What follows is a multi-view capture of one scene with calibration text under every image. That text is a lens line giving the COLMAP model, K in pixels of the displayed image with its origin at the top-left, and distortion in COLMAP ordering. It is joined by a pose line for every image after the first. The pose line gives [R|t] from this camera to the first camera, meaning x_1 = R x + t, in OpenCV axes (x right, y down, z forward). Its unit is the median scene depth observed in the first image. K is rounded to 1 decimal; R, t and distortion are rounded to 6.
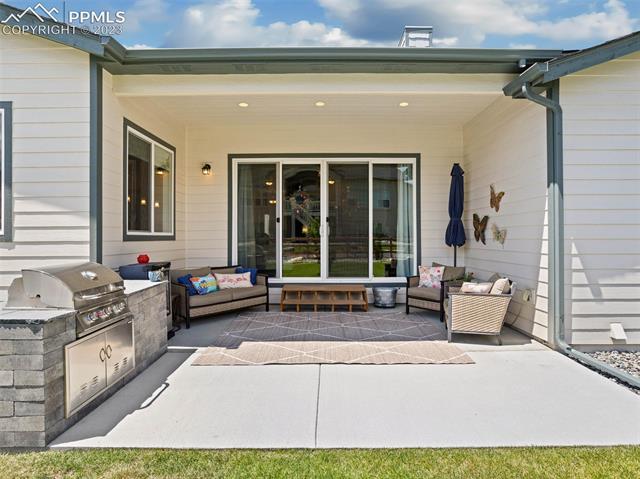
lens RADIAL K [[340.8, 0, 320.8], [0, 340.8, 238.9], [0, 0, 1]] dist [0.002810, 0.000223]
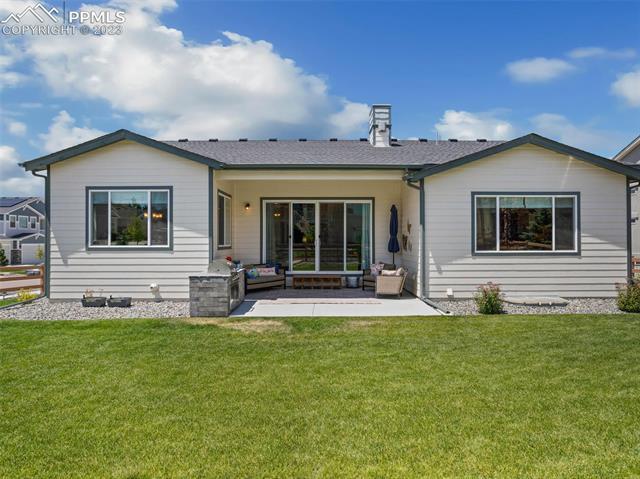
lens RADIAL K [[358.8, 0, 318.4], [0, 358.8, 239.8], [0, 0, 1]] dist [-0.001859, -0.000038]
pose [[0.999996, 0.001434, 0.002259, 0.011402], [-0.001414, 0.999962, -0.008579, -0.027210], [-0.002271, 0.008576, 0.999961, -0.832216]]
